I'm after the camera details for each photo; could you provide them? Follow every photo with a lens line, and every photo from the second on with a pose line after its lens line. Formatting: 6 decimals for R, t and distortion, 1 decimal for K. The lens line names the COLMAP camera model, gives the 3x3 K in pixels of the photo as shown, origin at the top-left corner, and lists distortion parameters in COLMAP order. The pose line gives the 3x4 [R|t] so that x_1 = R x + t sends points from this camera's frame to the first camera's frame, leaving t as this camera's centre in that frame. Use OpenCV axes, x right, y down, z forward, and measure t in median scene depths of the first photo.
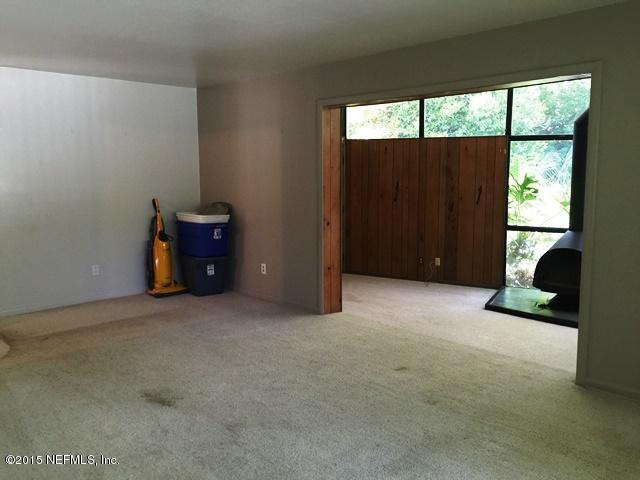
lens RADIAL K [[543.9, 0, 320.0], [0, 543.9, 240.0], [0, 0, 1]] dist [0.056451, -0.093147]
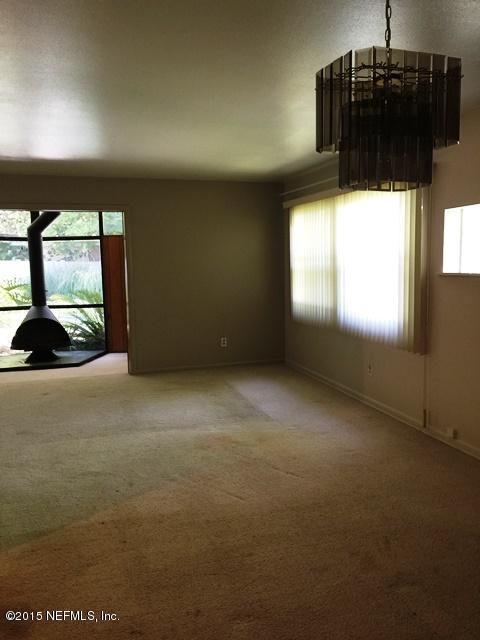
lens RADIAL K [[543.9, 0, 240.0], [0, 543.9, 320.0], [0, 0, 1]] dist [0.056451, -0.093147]
pose [[0.437270, -0.099464, 0.893813, -1.052157], [0.147059, 0.988396, 0.038045, 0.077039], [-0.887225, 0.114808, 0.446823, -0.146574]]
